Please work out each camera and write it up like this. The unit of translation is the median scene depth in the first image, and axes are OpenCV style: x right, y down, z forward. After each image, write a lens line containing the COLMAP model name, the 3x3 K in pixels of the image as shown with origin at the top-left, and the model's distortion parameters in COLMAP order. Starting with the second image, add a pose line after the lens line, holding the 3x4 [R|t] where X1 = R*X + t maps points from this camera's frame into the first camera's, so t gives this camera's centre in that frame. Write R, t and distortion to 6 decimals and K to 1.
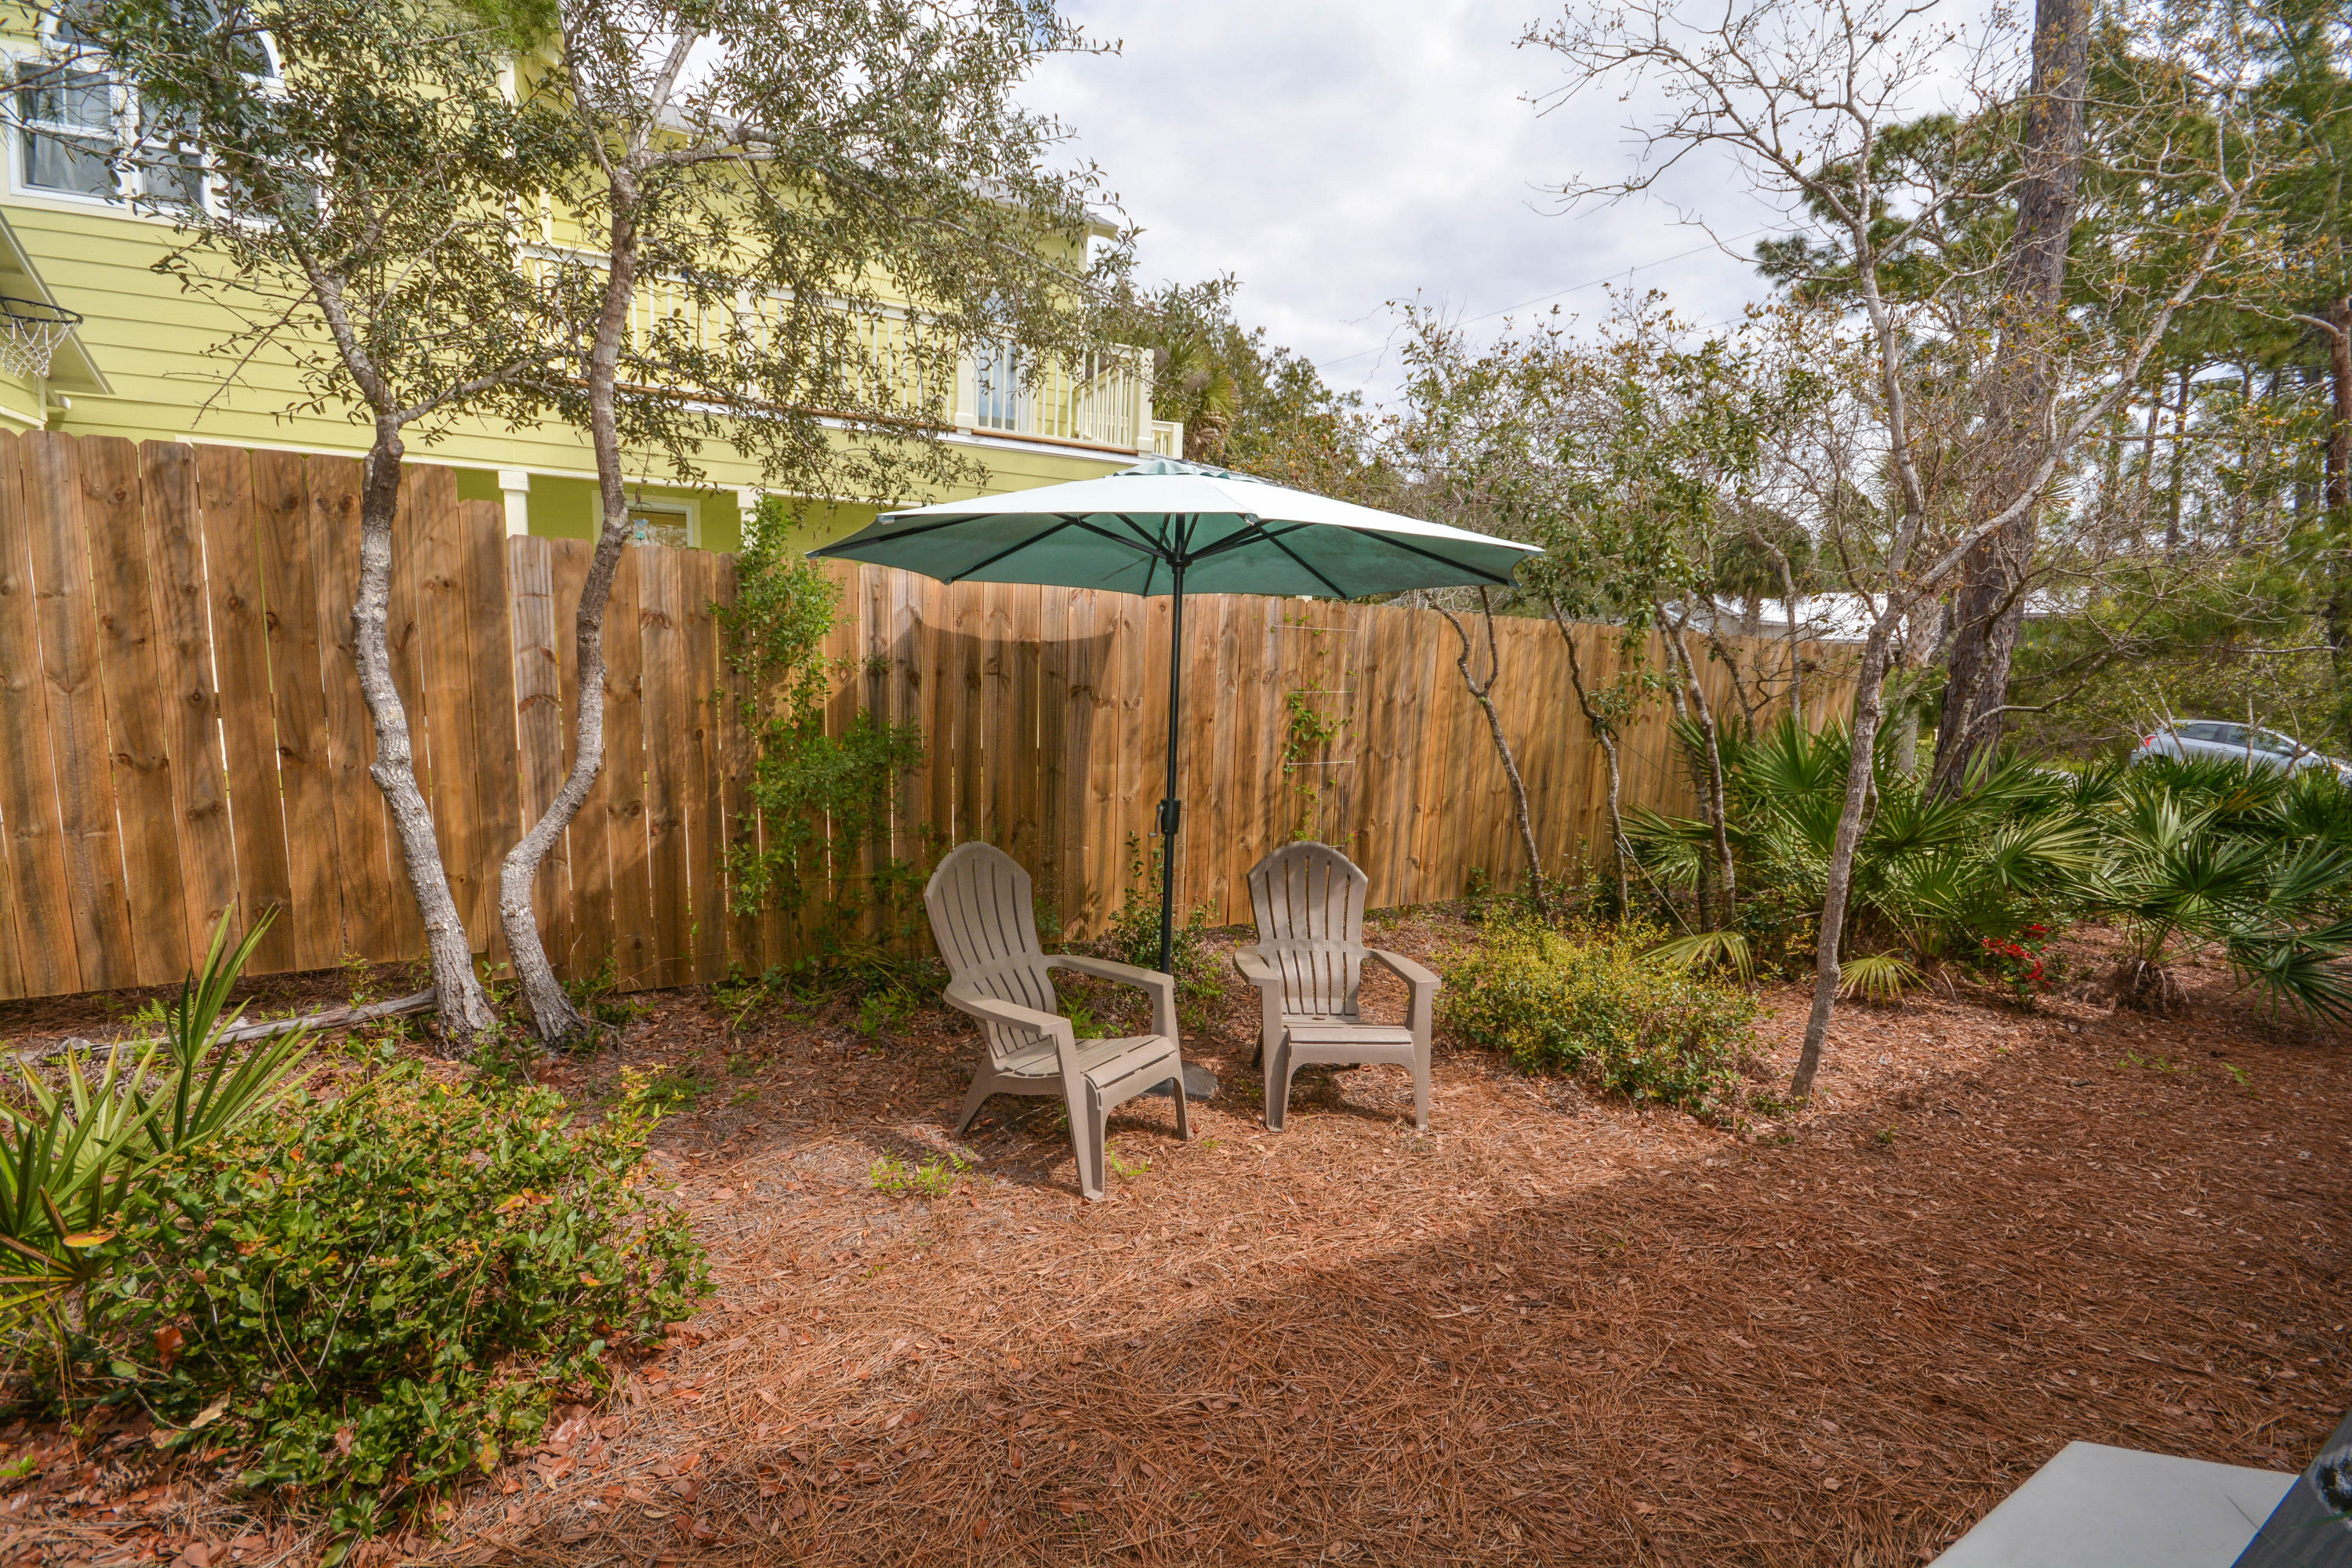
lens RADIAL K [[1029.7, 0, 1182.6], [0, 1029.7, 795.8], [0, 0, 1]] dist [0.006954, -0.009865]
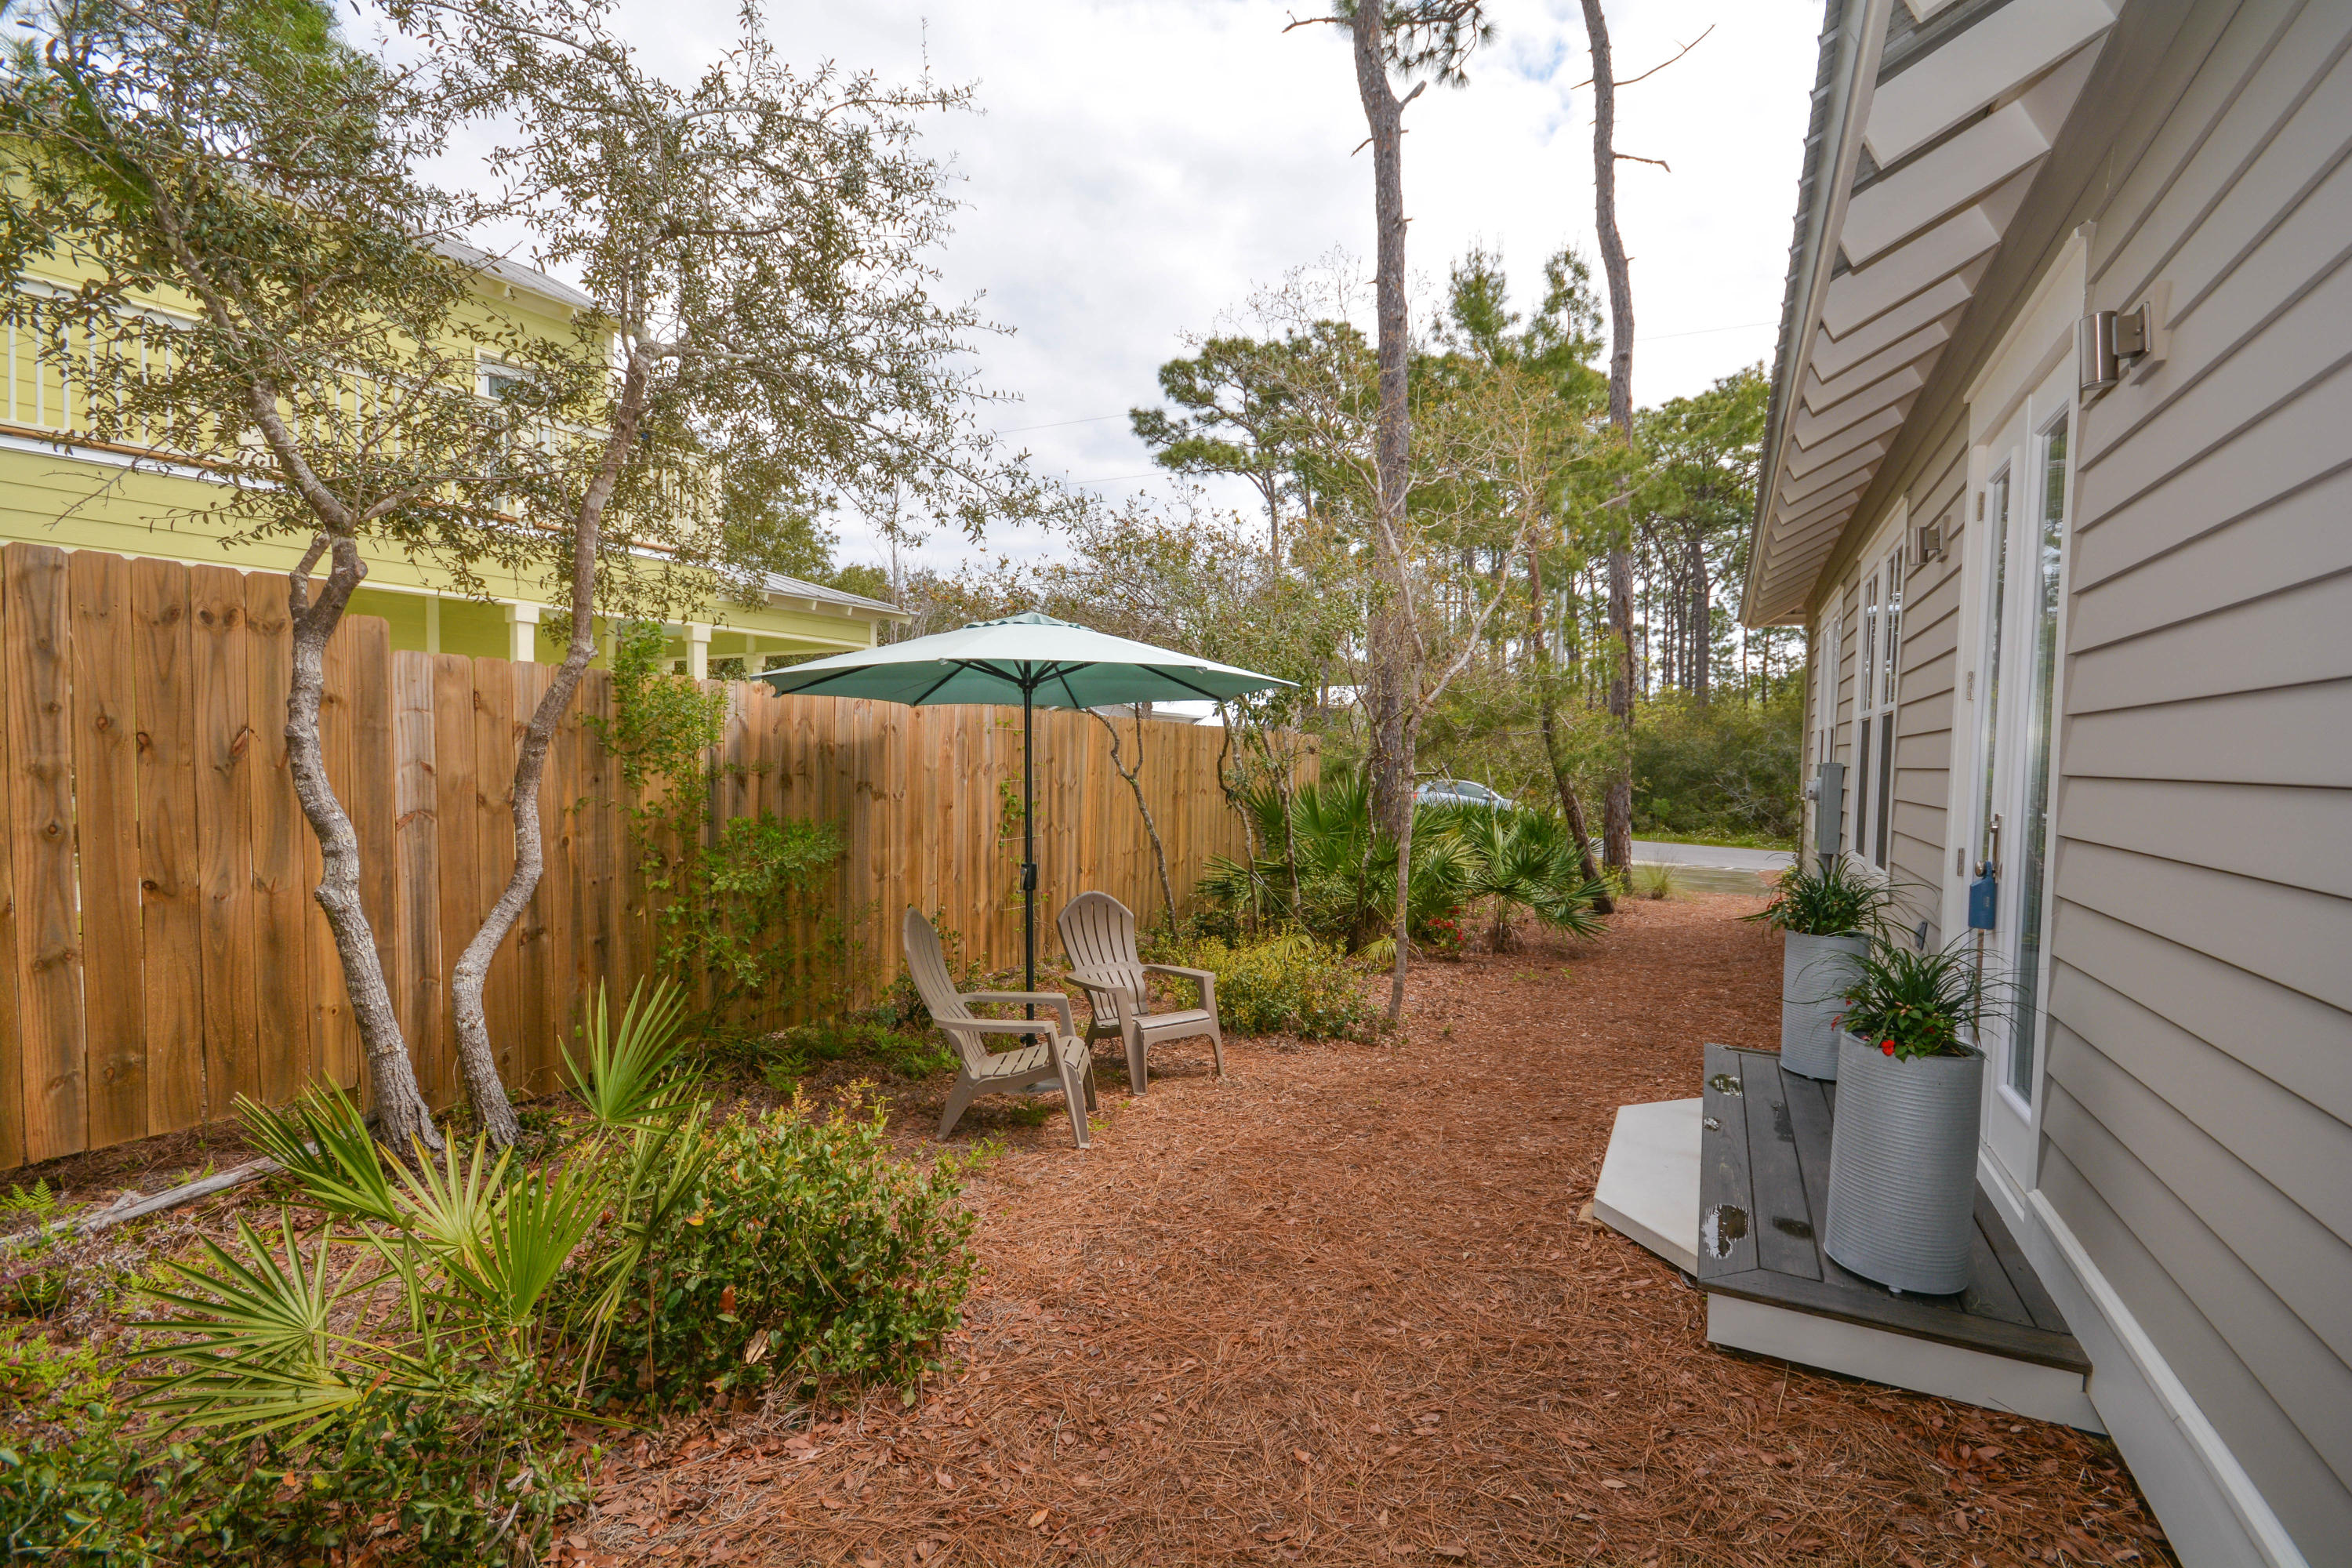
lens RADIAL K [[1029.7, 0, 1175.7], [0, 1029.7, 793.1], [0, 0, 1]] dist [0.006954, -0.009865]
pose [[0.847610, -0.045246, 0.528687, -0.416408], [0.092011, 0.993797, -0.062464, 0.010474], [-0.522581, 0.101590, 0.846515, -0.164260]]
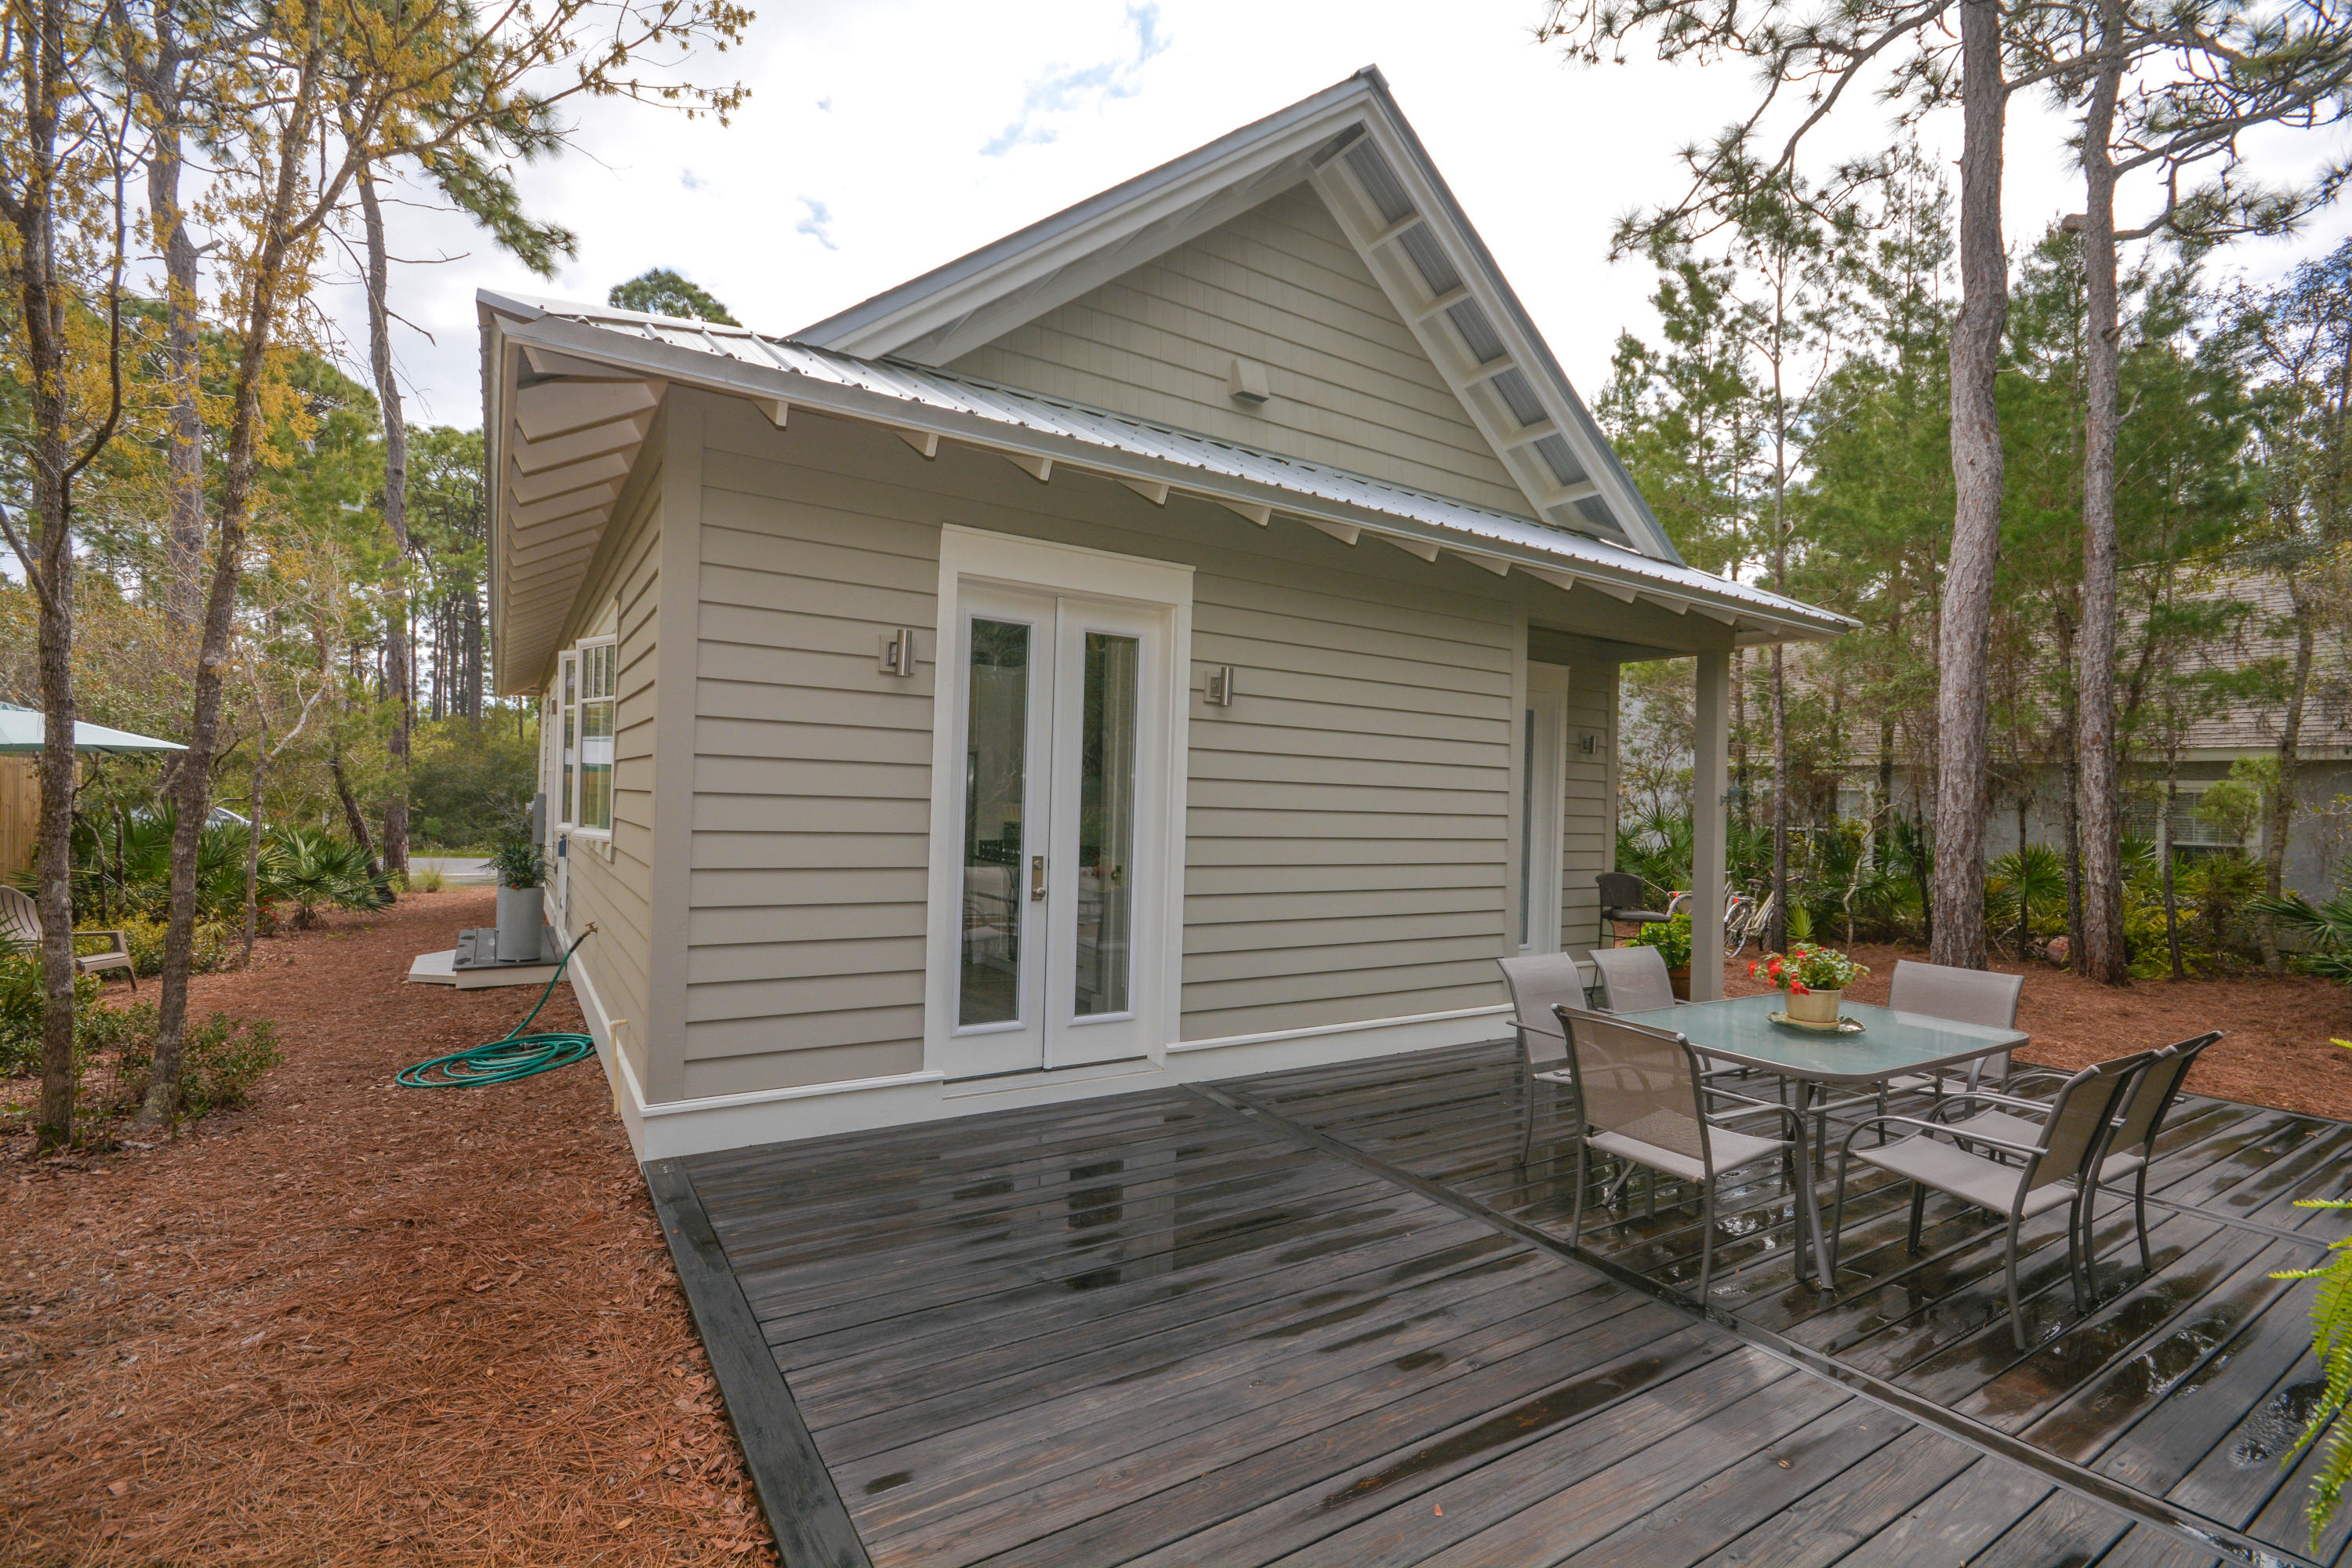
lens RADIAL K [[1054.3, 0, 1177.4], [0, 1054.3, 788.7], [0, 0, 1]] dist [0.006311, -0.008021]
pose [[-0.041603, -0.035515, 0.998503, -1.657362], [0.118692, 0.992116, 0.040233, 0.037744], [-0.992059, 0.120188, -0.037059, -0.968437]]
